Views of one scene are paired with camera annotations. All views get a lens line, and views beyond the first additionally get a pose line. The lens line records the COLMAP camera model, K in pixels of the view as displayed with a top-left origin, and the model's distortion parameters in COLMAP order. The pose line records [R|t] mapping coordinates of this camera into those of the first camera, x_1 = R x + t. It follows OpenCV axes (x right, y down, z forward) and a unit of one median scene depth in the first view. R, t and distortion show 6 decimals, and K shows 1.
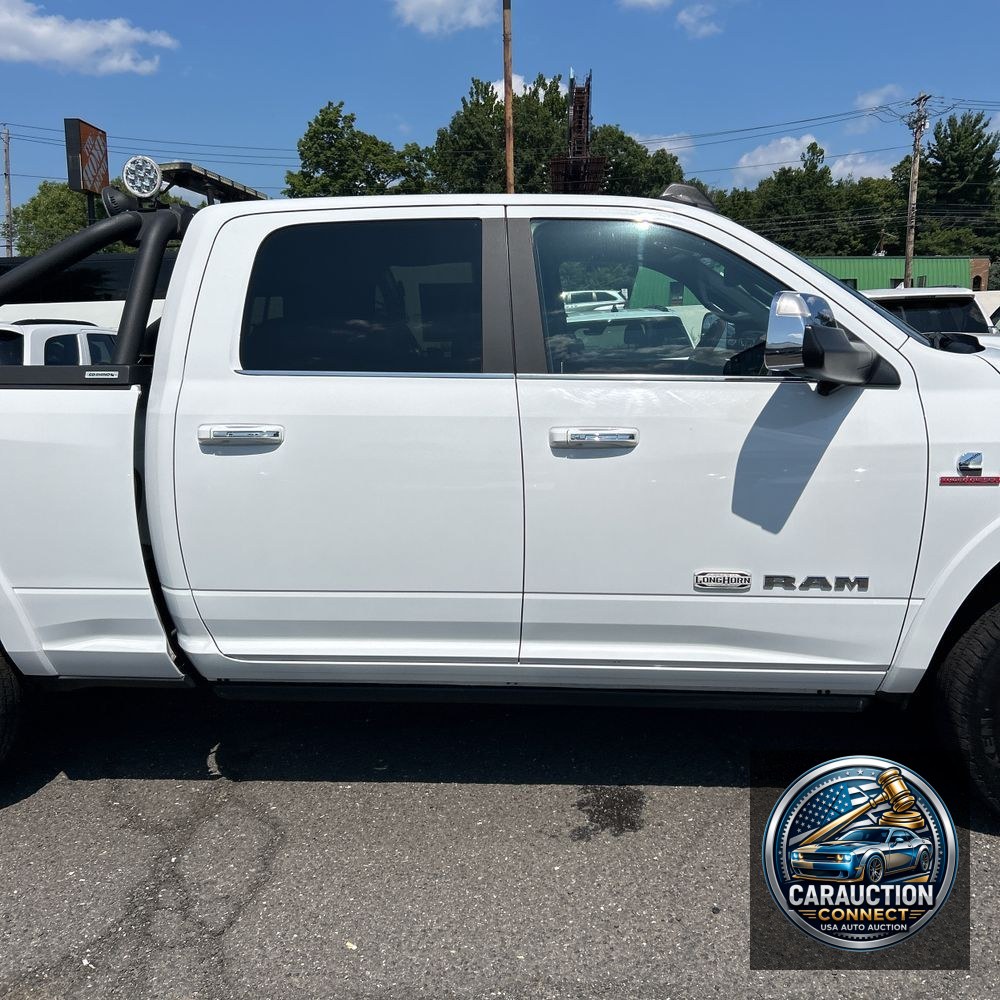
lens RADIAL K [[1034.3, 0, 500.0], [0, 1034.3, 500.0], [0, 0, 1]] dist [0.022713, -0.017939]
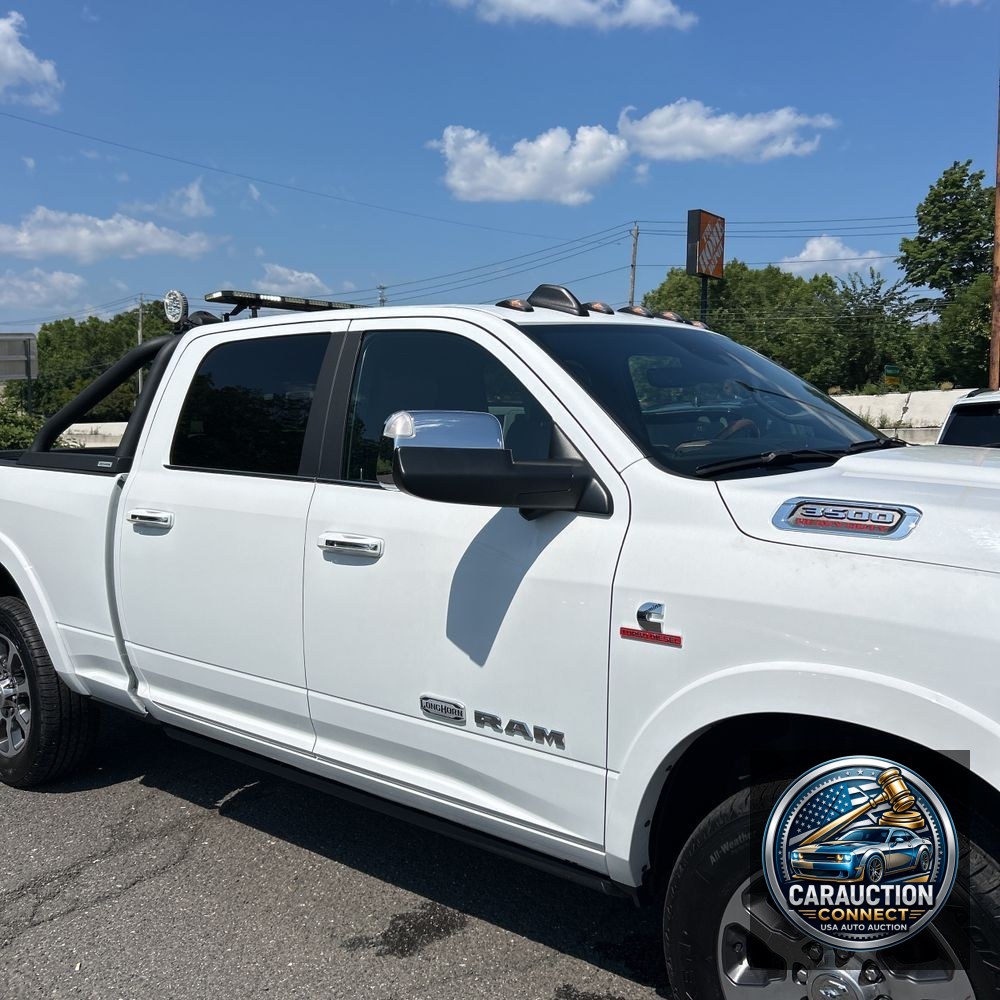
lens RADIAL K [[1040.3, 0, 527.3], [0, 1040.3, 503.3], [0, 0, 1]] dist [0.062880, -0.120898]
pose [[0.814438, 0.060223, -0.577117, 0.090448], [-0.095599, 0.994934, -0.031088, -0.009477], [0.572321, 0.080490, 0.816070, 0.028798]]
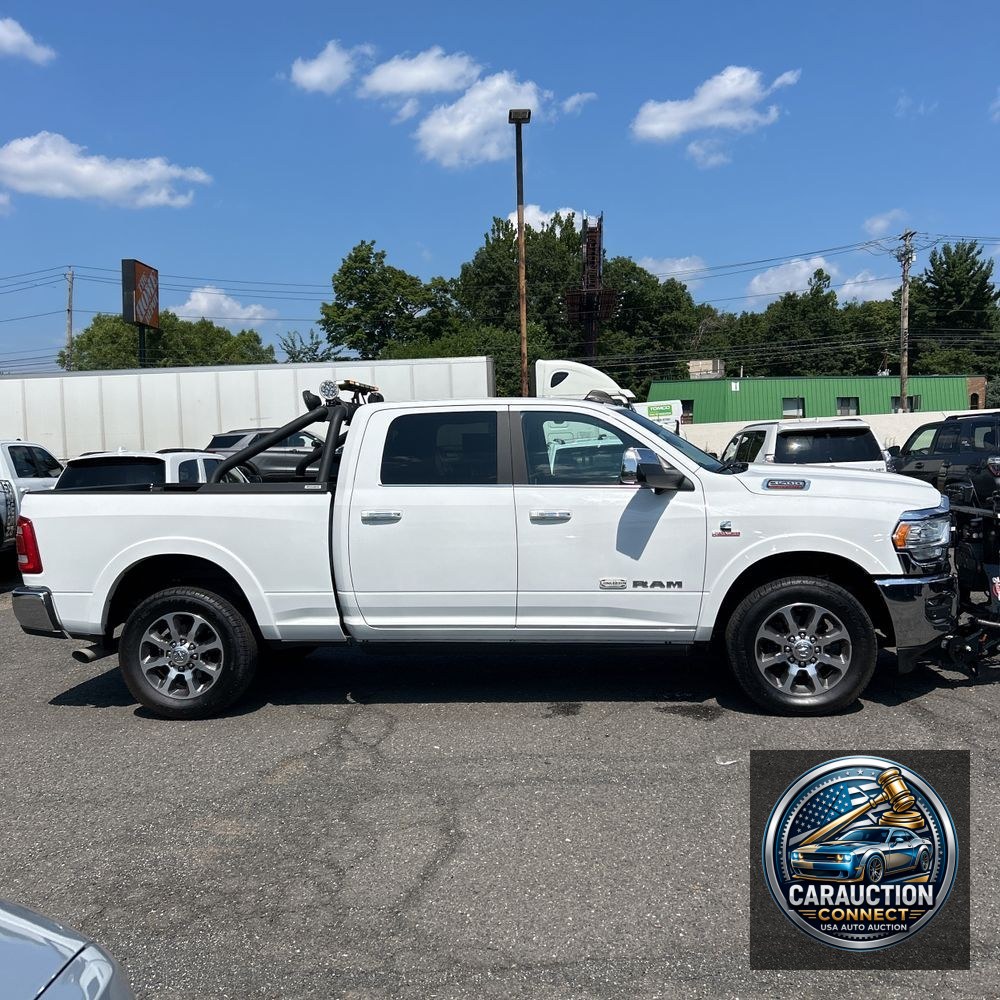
lens RADIAL K [[1109.5, 0, 519.8], [0, 1109.5, 496.8], [0, 0, 1]] dist [0.159175, -0.490010]
pose [[0.999975, -0.005567, -0.004272, 0.004335], [0.005045, 0.993495, -0.113761, 0.017556], [0.004878, 0.113736, 0.993499, -0.137664]]
